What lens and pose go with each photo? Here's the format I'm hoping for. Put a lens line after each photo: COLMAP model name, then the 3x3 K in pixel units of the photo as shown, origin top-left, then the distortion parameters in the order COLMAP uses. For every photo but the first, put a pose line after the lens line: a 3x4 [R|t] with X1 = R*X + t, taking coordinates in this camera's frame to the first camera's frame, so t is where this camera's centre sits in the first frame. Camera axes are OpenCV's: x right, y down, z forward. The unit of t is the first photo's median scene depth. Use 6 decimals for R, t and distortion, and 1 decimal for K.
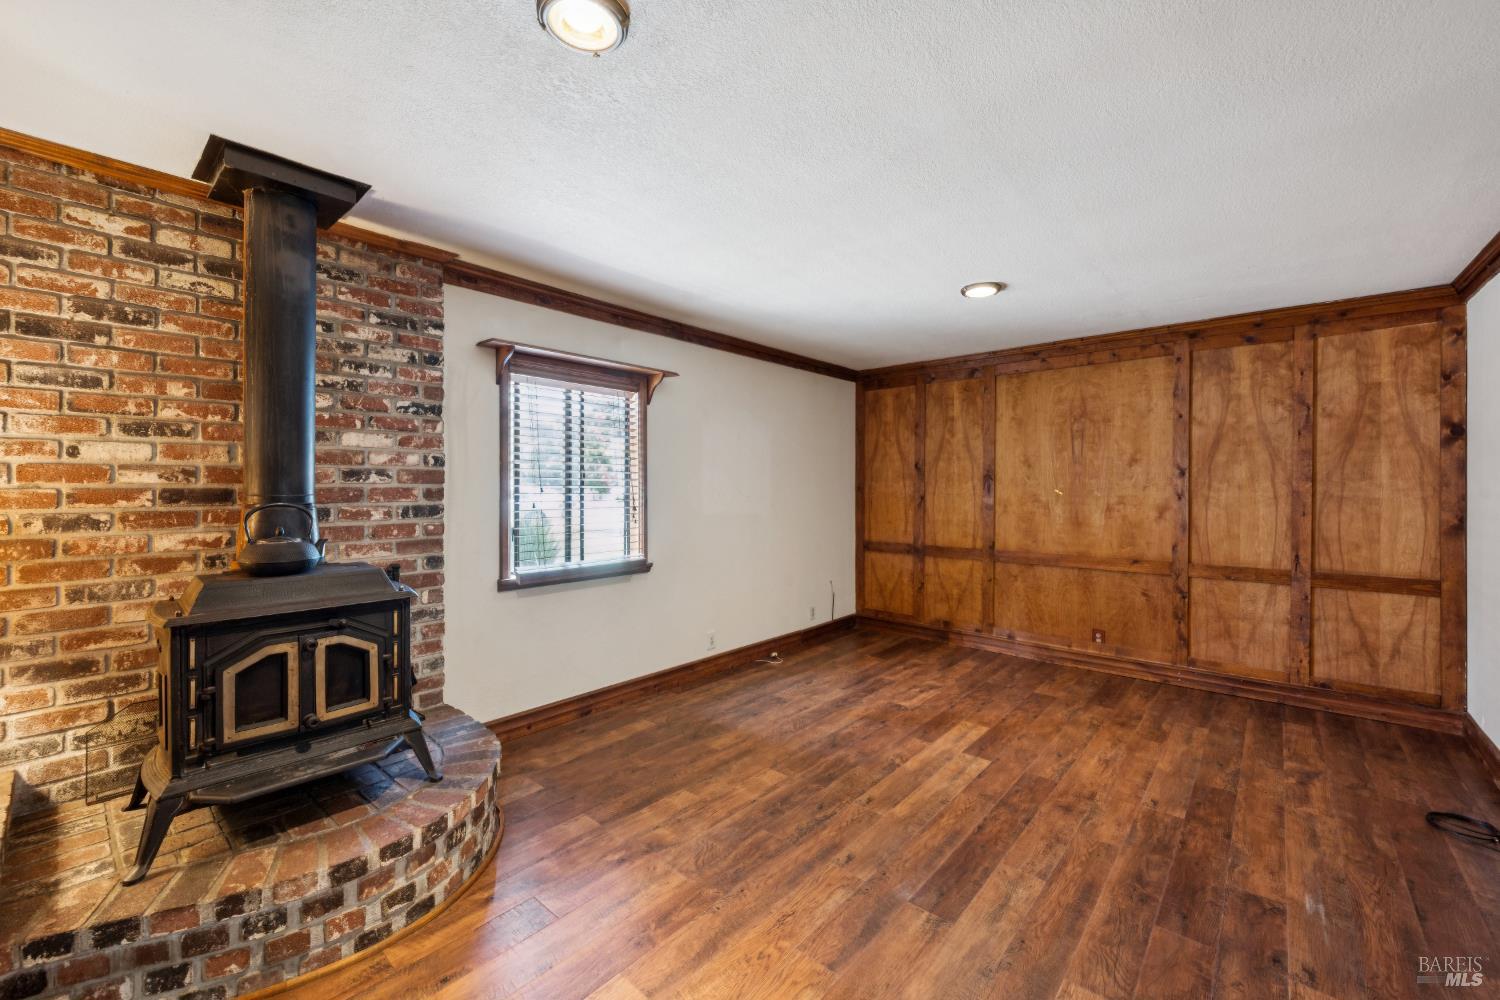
lens RADIAL K [[592.0, 0, 740.1], [0, 592.0, 488.5], [0, 0, 1]] dist [-0.001121, 0.000186]
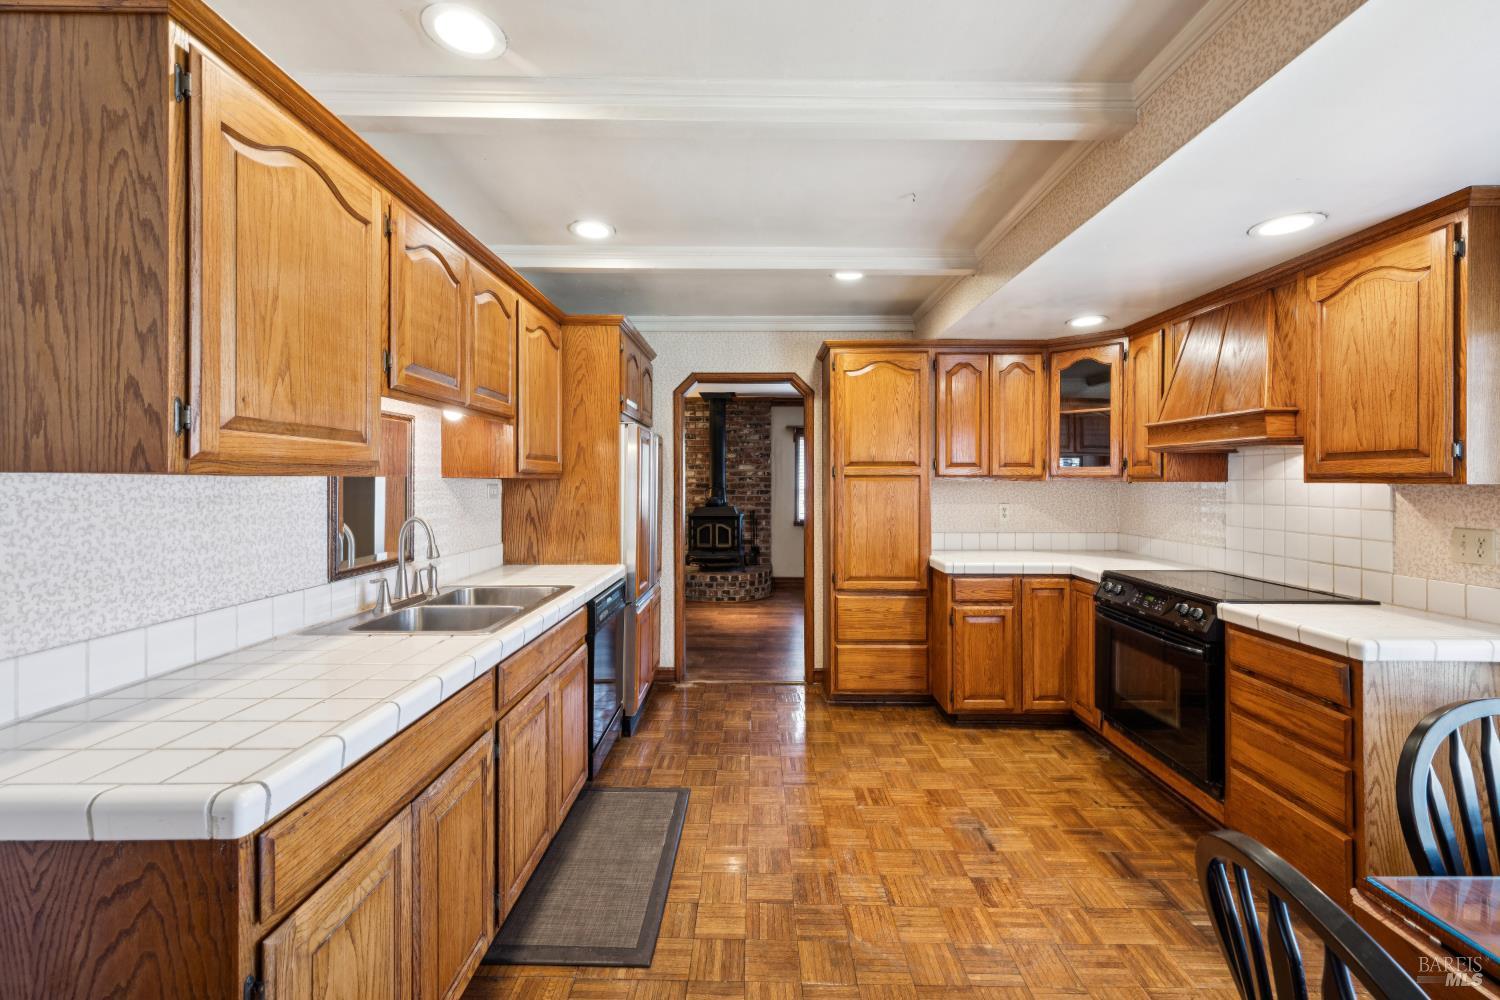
lens RADIAL K [[619.6, 0, 754.3], [0, 619.6, 482.2], [0, 0, 1]] dist [0.003778, 0.000431]
pose [[0.660597, 0.001705, -0.750739, 2.045764], [-0.007754, 0.999960, -0.004552, 0.007312], [0.750701, 0.008829, 0.660584, -1.203871]]
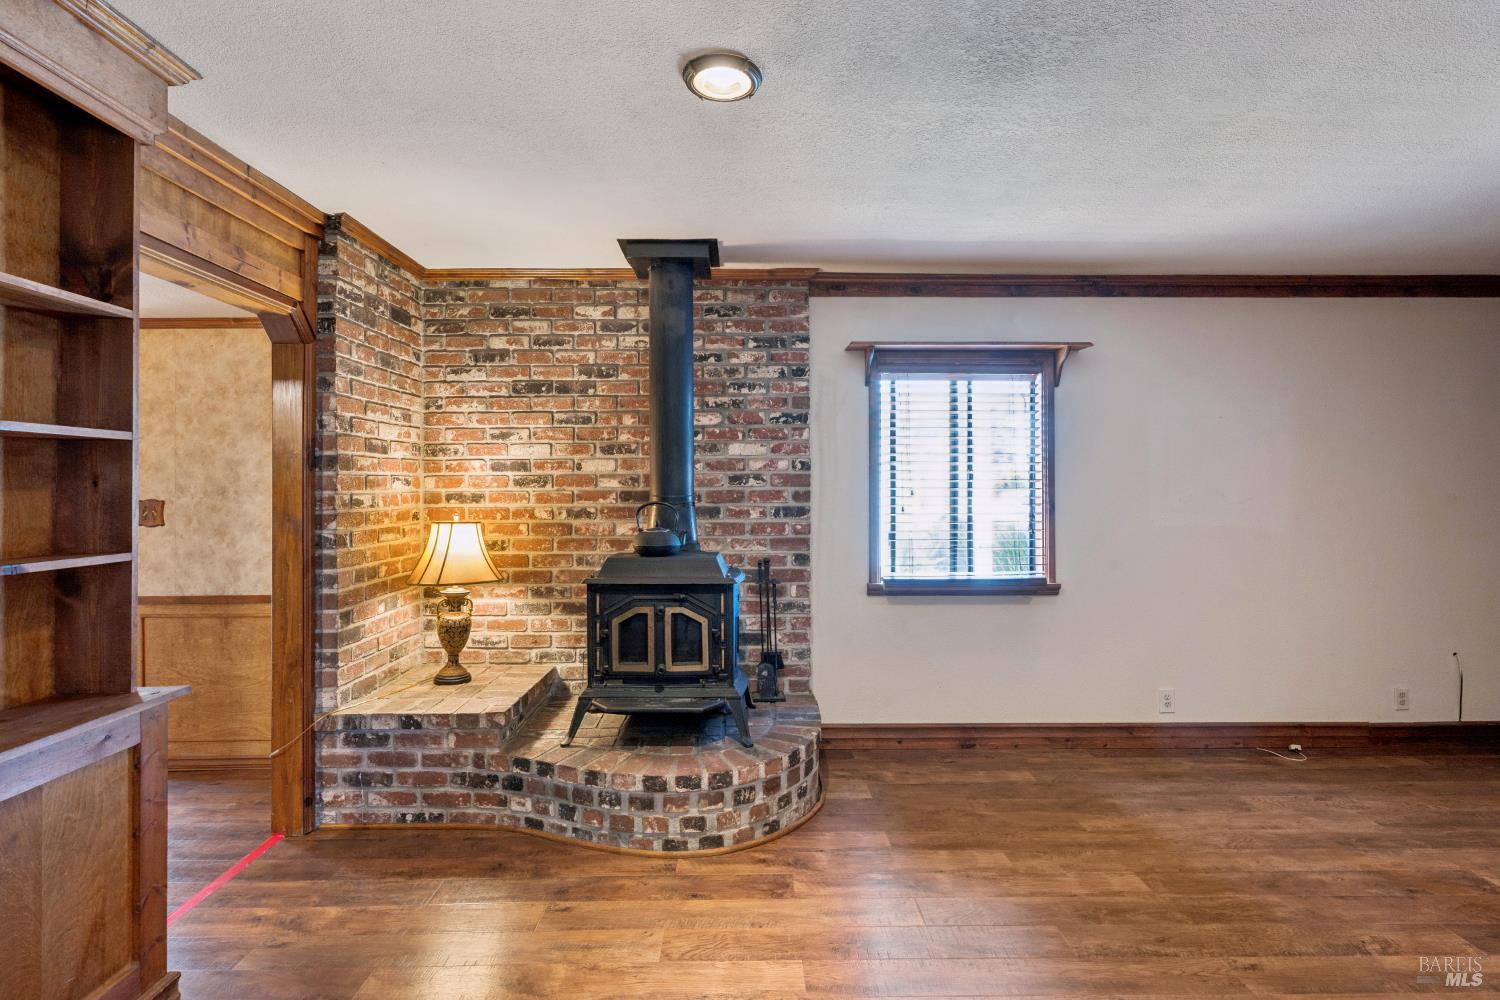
lens RADIAL K [[717.7, 0, 760.8], [0, 717.7, 494.3], [0, 0, 1]] dist [-0.000351, 0.000708]
pose [[0.681090, 0.002527, -0.732195, 0.498774], [-0.001364, 0.999997, 0.002182, 0.003900], [0.732198, -0.000487, 0.681091, 0.073289]]
